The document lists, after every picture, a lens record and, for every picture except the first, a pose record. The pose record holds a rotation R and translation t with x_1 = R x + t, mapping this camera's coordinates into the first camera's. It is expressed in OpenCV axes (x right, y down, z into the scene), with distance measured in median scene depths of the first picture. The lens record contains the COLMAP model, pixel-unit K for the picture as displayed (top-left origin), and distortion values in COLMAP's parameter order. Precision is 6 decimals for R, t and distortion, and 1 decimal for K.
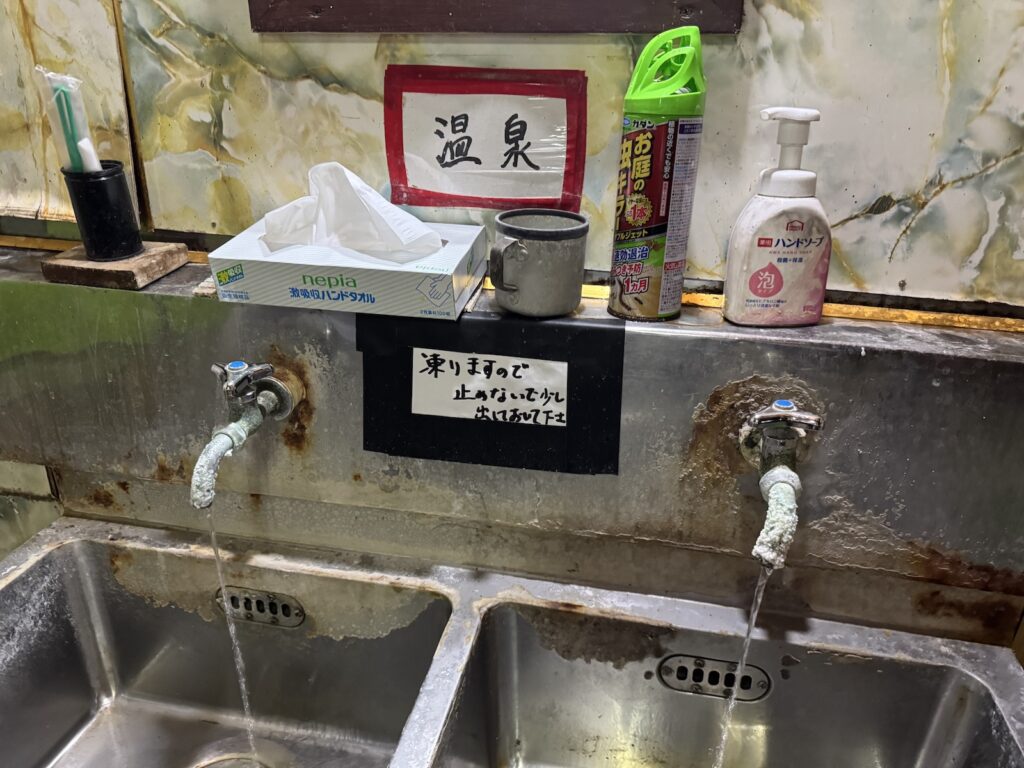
lens RADIAL K [[724.2, 0, 512.0], [0, 724.2, 384.0], [0, 0, 1]] dist [0.176284, -0.425604]
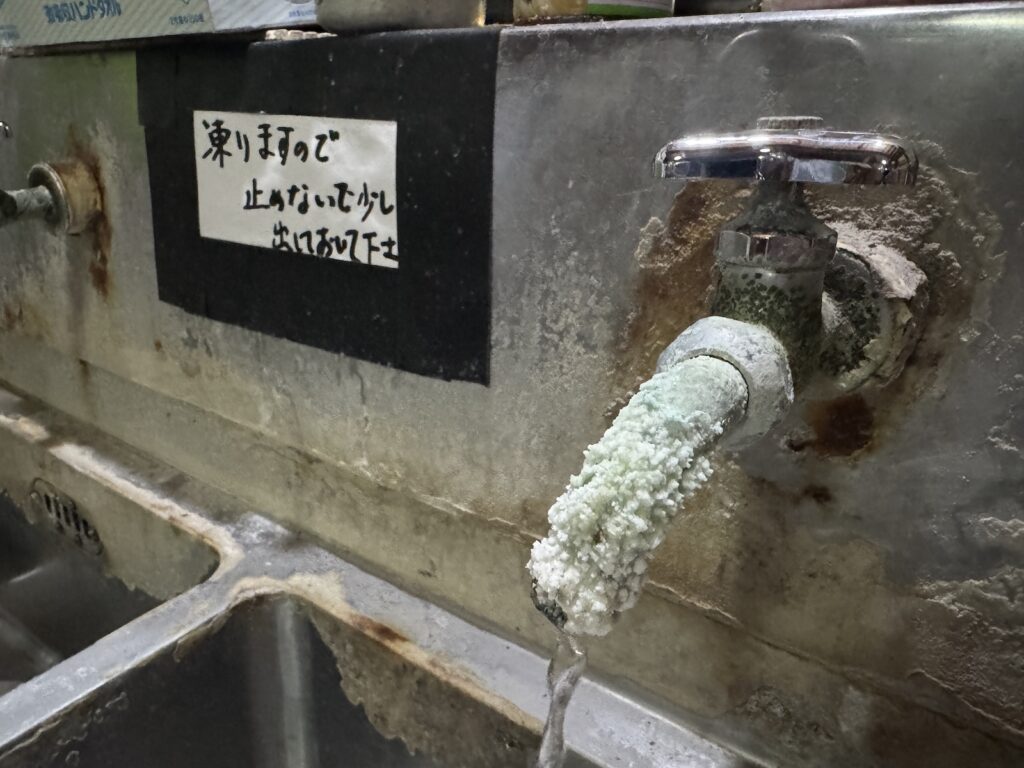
lens RADIAL K [[681.6, 0, 509.7], [0, 681.6, 409.5], [0, 0, 1]] dist [-0.003504, -0.001147]
pose [[0.905484, 0.157456, -0.394090, 0.338121], [-0.175028, 0.984524, -0.008794, 0.142724], [0.386607, 0.076939, 0.919030, 0.608367]]
